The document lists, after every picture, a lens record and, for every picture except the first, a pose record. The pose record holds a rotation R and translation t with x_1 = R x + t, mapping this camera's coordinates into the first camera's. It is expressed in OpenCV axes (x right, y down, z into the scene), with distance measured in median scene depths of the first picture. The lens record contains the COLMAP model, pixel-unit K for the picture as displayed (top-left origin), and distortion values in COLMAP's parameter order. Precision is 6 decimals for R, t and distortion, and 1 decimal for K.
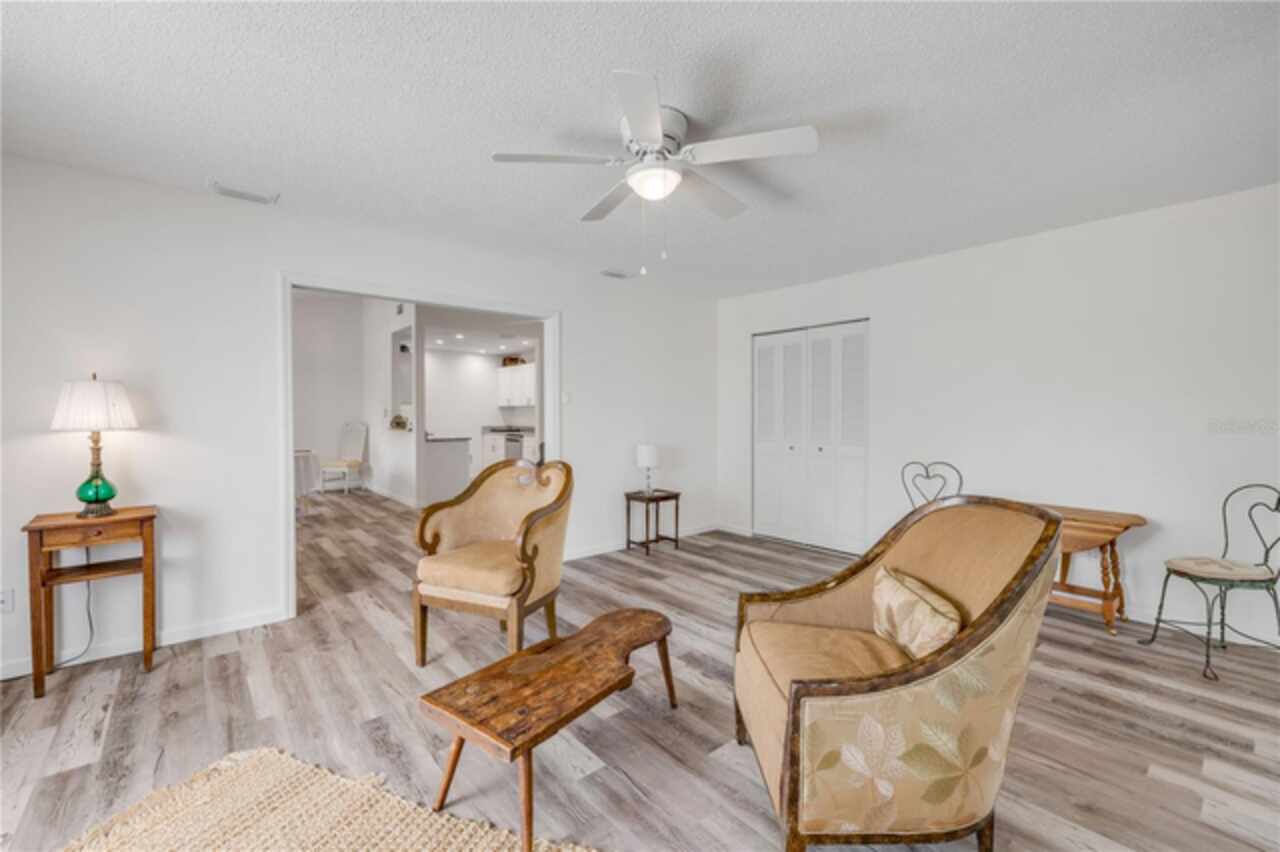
lens RADIAL K [[543.4, 0, 641.9], [0, 543.4, 417.3], [0, 0, 1]] dist [0.001317, 0.000486]
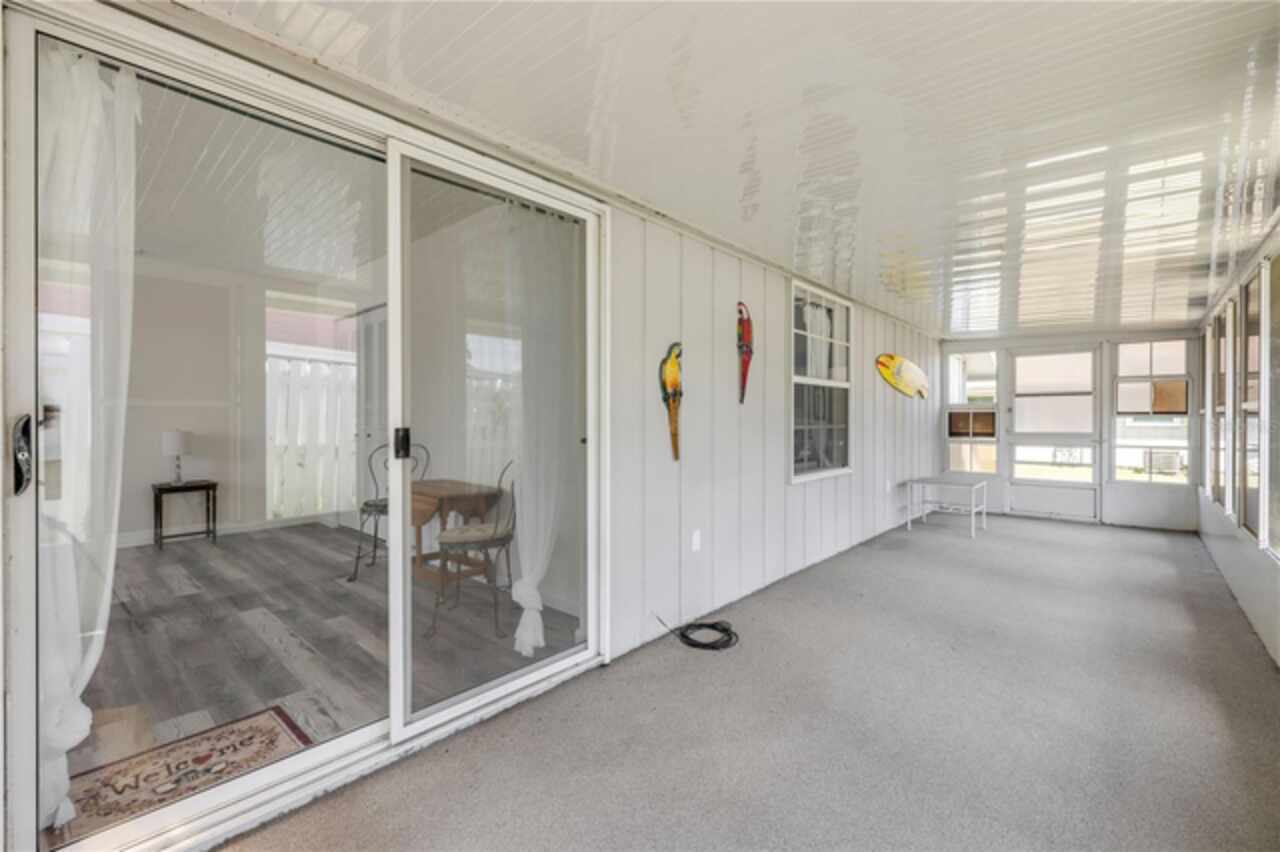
lens RADIAL K [[543.4, 0, 641.9], [0, 543.4, 417.3], [0, 0, 1]] dist [0.001317, 0.000486]
pose [[0.991423, -0.000369, 0.130692, 1.184535], [0.002405, 0.999878, -0.015425, 0.060057], [-0.130671, 0.015607, 0.991303, -0.101937]]
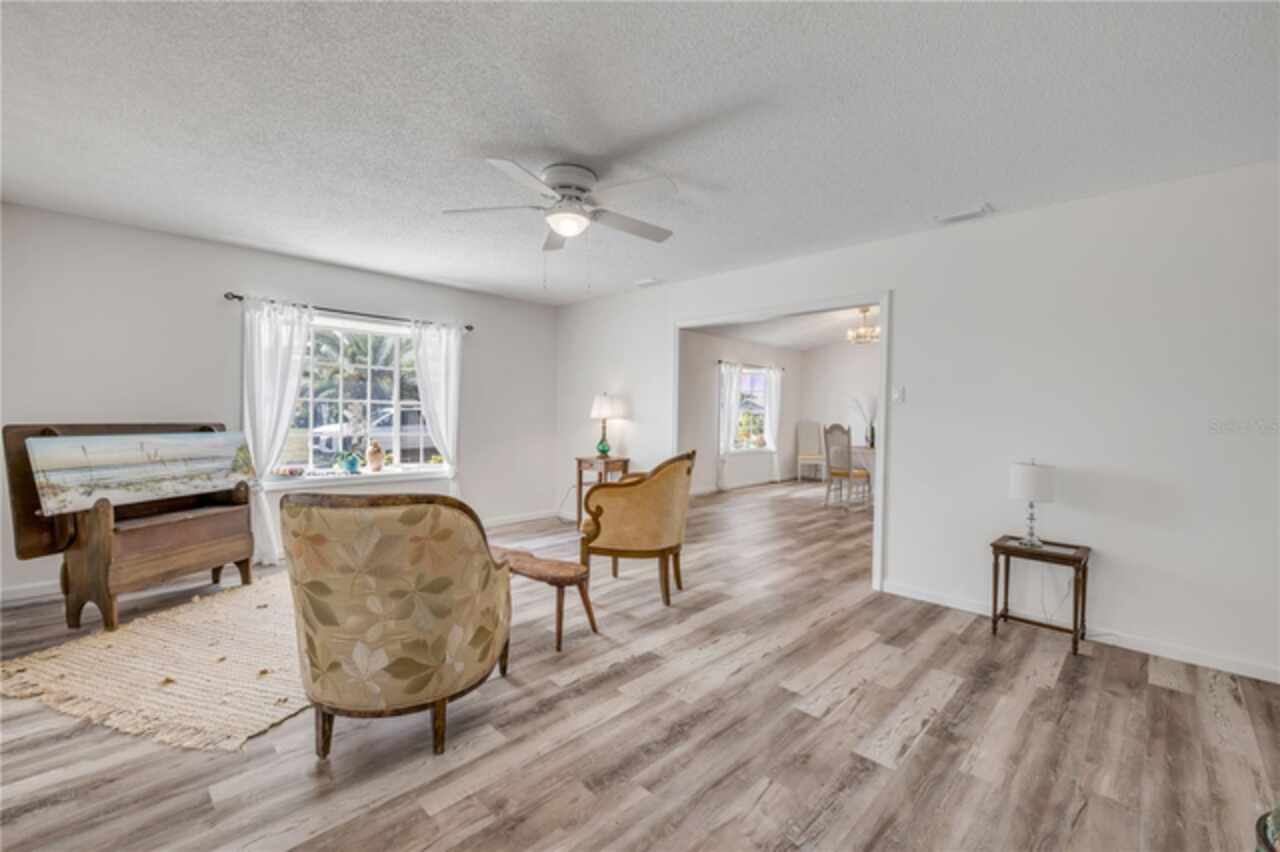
lens RADIAL K [[530.8, 0, 625.8], [0, 530.8, 417.4], [0, 0, 1]] dist [-0.009789, 0.000020]
pose [[0.064719, 0.010674, -0.997846, 0.991953], [-0.017715, 0.999798, 0.009546, -0.001732], [0.997746, 0.017059, 0.064895, 0.854714]]
